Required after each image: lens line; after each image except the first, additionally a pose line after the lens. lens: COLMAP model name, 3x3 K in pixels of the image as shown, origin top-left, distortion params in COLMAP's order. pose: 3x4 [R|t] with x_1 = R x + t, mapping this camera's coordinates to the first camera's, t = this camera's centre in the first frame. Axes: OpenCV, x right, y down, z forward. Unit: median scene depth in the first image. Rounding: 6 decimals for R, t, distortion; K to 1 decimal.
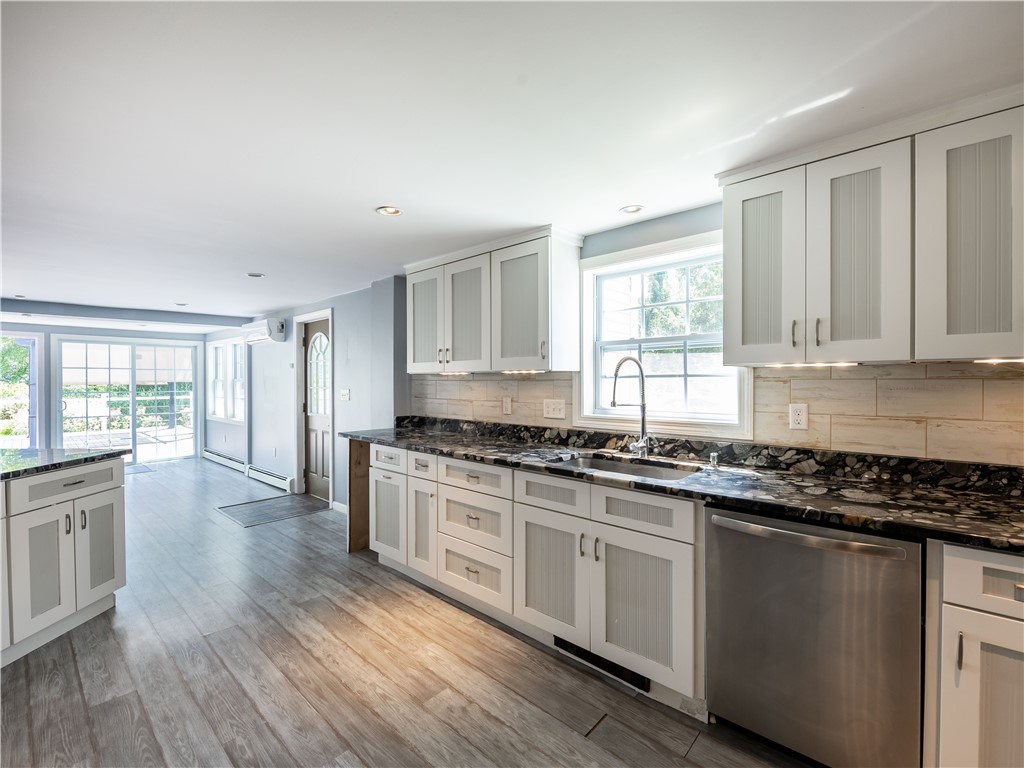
lens RADIAL K [[450.7, 0, 503.4], [0, 450.7, 375.5], [0, 0, 1]] dist [-0.001805, -0.003043]
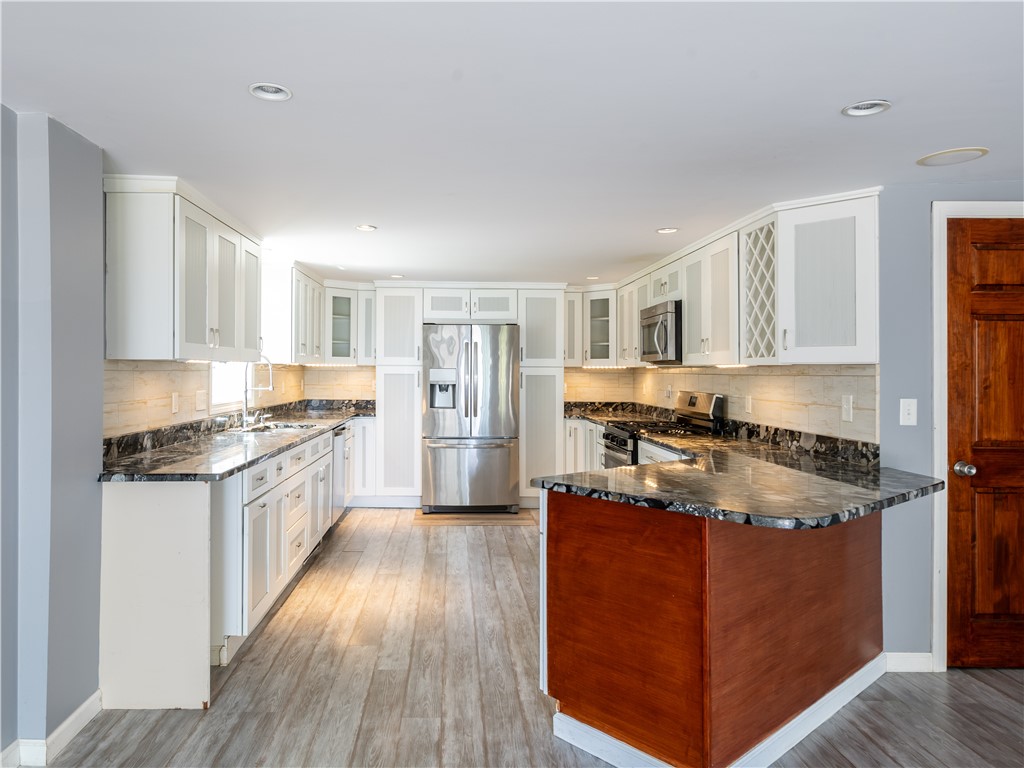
lens RADIAL K [[777.7, 0, 547.9], [0, 777.7, 457.8], [0, 0, 1]] dist [0.024557, 0.002032]
pose [[-0.771321, -0.072059, 0.632354, -1.646405], [-0.009205, 0.994729, 0.102125, 0.019889], [-0.636380, 0.072950, -0.767918, 1.963218]]
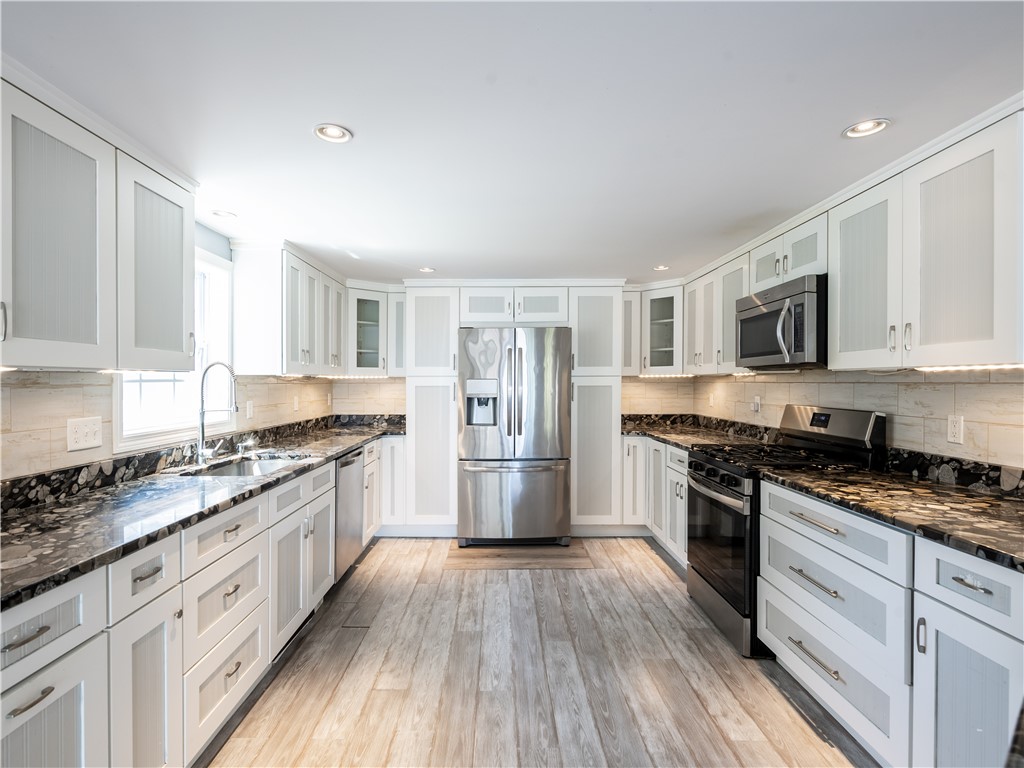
lens RADIAL K [[557.8, 0, 526.4], [0, 557.8, 388.5], [0, 0, 1]] dist [0.001976, 0.000107]
pose [[-0.722404, -0.001932, 0.691469, -0.914269], [0.000659, 0.999994, 0.003483, 0.013100], [-0.691471, 0.002971, -0.722398, 1.241756]]
